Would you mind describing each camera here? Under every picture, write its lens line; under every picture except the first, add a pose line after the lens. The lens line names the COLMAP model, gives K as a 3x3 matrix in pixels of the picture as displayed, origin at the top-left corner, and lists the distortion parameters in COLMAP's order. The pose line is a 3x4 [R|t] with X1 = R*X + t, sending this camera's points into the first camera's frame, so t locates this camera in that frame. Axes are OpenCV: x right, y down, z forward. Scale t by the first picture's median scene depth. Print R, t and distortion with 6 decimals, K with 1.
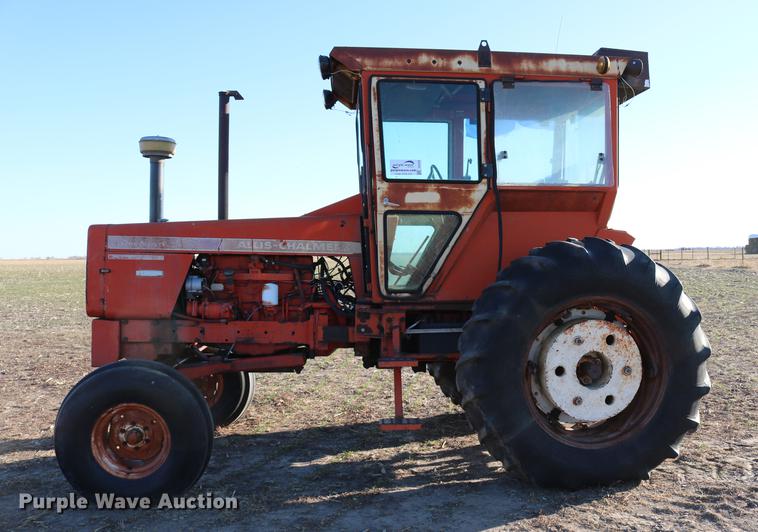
lens RADIAL K [[713.0, 0, 436.6], [0, 713.0, 270.6], [0, 0, 1]] dist [-0.112626, 0.000000]
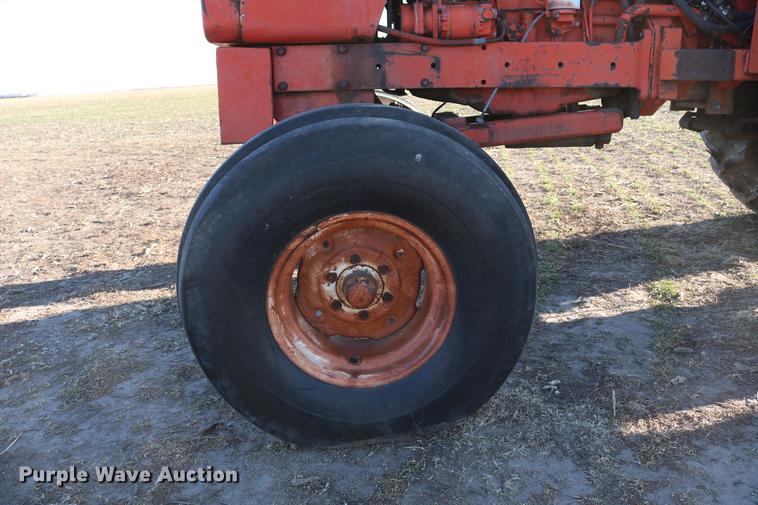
lens RADIAL K [[626.3, 0, 384.1], [0, 626.3, 259.7], [0, 0, 1]] dist [-0.160092, 0.133709]
pose [[0.993560, -0.005428, -0.113174, -0.333087], [0.035849, 0.962596, 0.268558, 0.104601], [0.107483, -0.270886, 0.956592, 0.562154]]
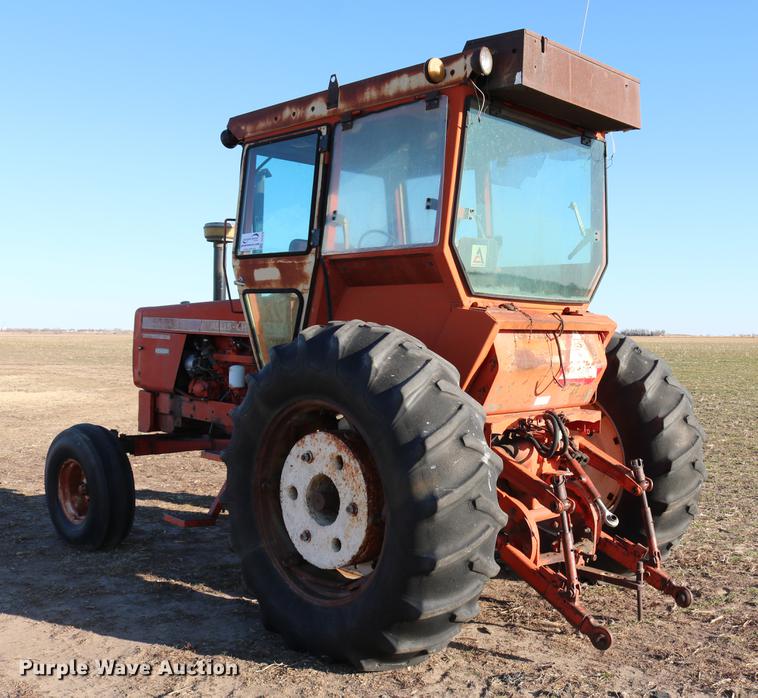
lens RADIAL K [[880.1, 0, 424.6], [0, 880.1, 352.0], [0, 0, 1]] dist [-0.137464, 0.000000]
pose [[0.629558, 0.031862, -0.776300, 0.921505], [-0.031356, 0.999387, 0.015590, -0.029118], [0.776321, 0.014527, 0.630170, 0.465321]]
